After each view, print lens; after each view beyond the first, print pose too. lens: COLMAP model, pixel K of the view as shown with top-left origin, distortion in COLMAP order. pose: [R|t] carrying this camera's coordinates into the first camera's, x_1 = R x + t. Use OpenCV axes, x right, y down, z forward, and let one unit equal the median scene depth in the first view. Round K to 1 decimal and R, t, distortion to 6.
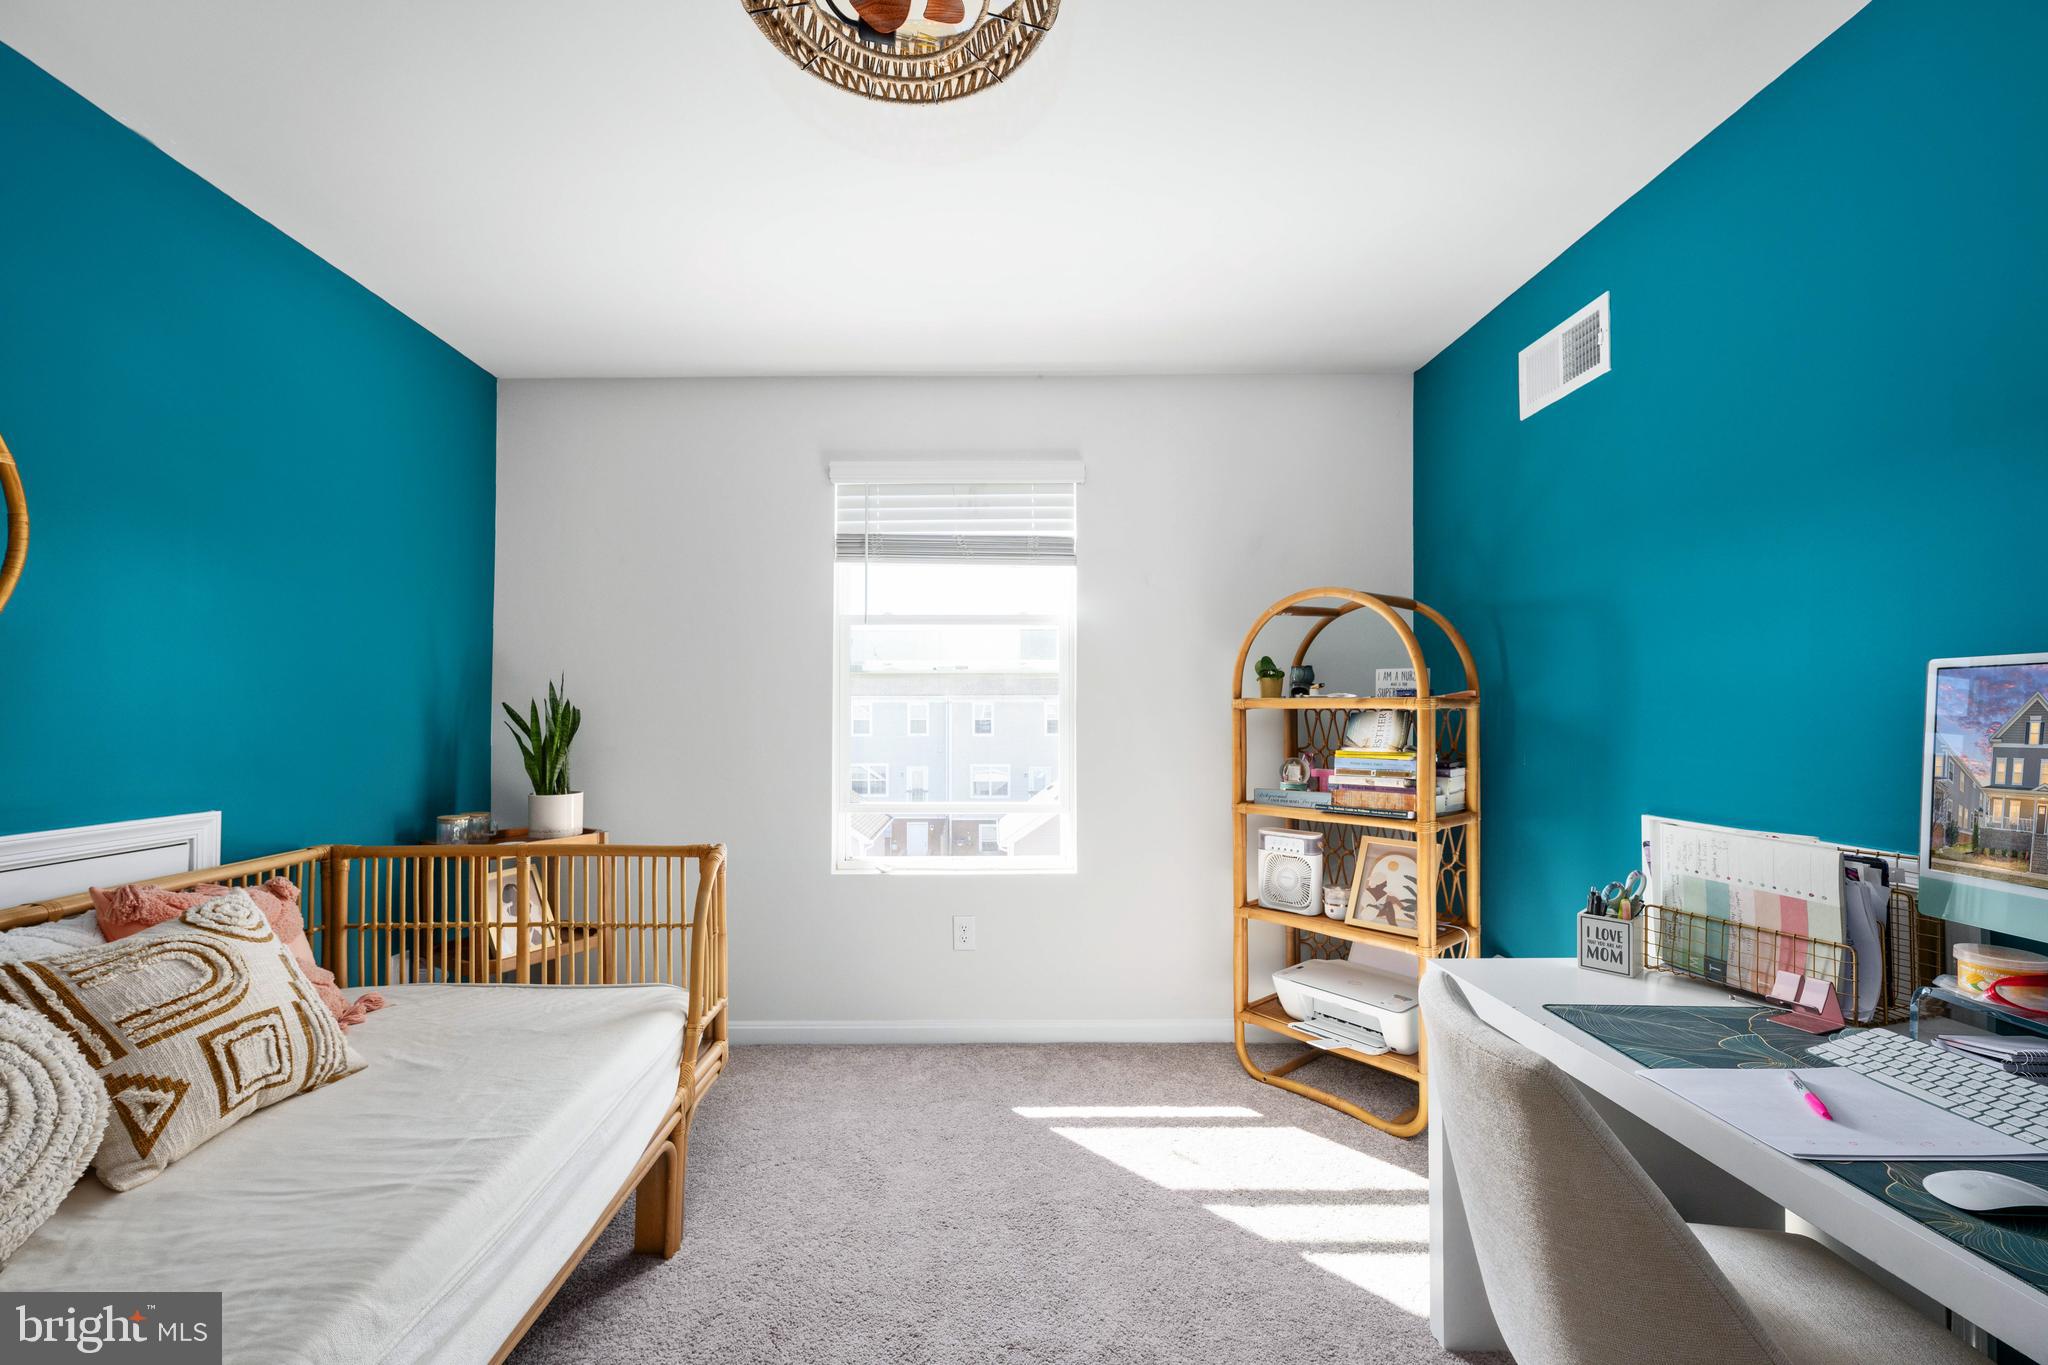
lens RADIAL K [[825.5, 0, 1032.2], [0, 825.5, 684.4], [0, 0, 1]] dist [-0.001201, 0.000220]
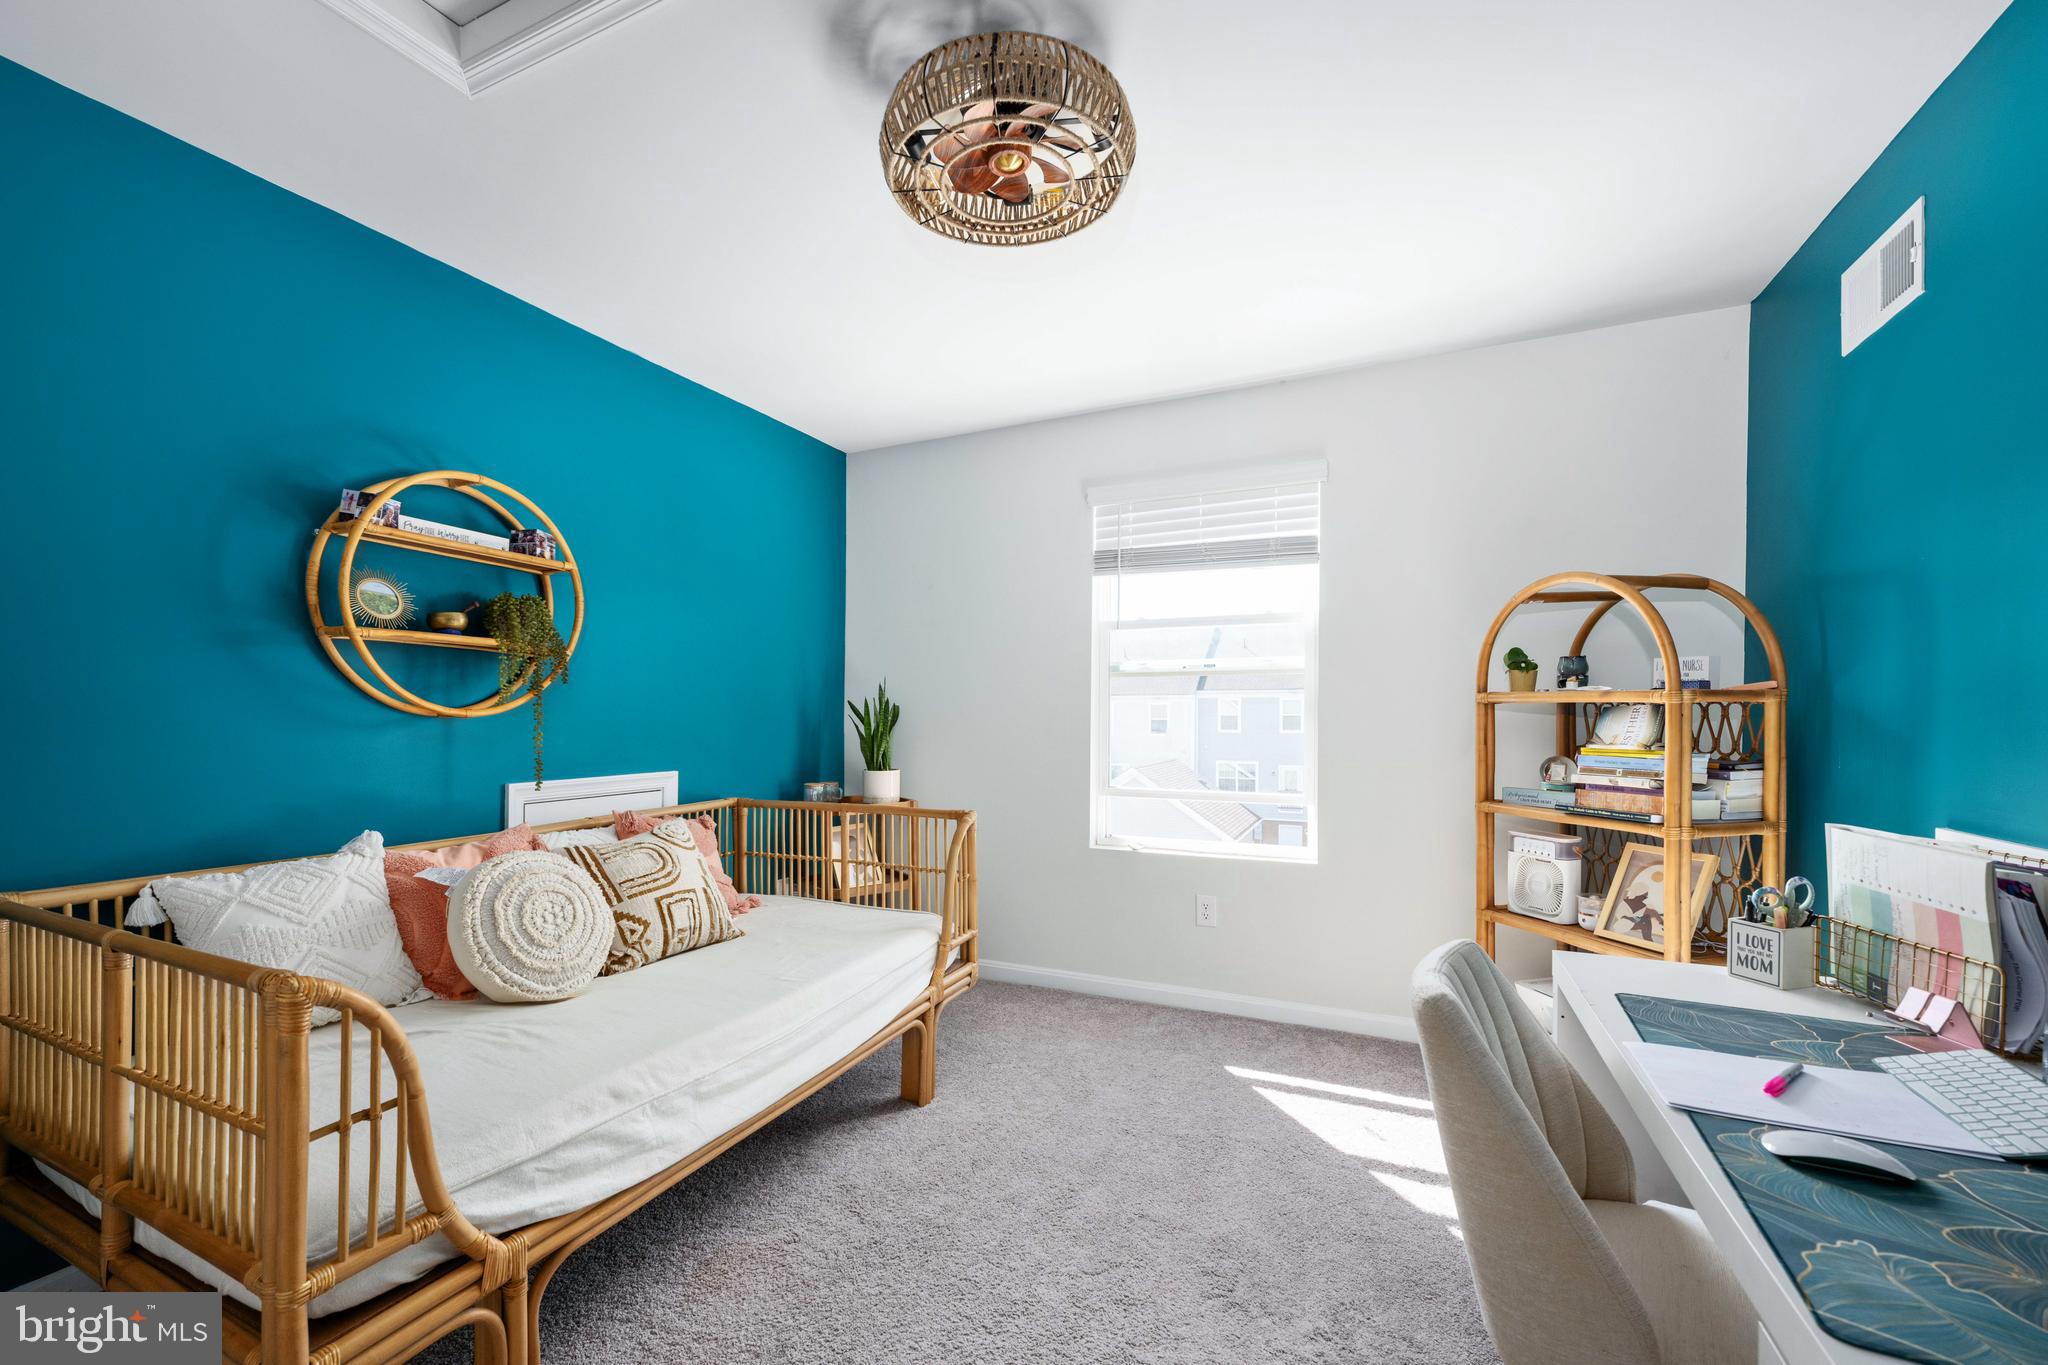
lens RADIAL K [[825.5, 0, 1014.2], [0, 825.5, 681.5], [0, 0, 1]] dist [-0.001201, 0.000220]
pose [[0.909344, -0.014539, -0.415792, 0.205854], [0.015294, 0.999882, -0.001514, -0.003221], [0.415764, -0.004982, 0.909459, -0.130503]]
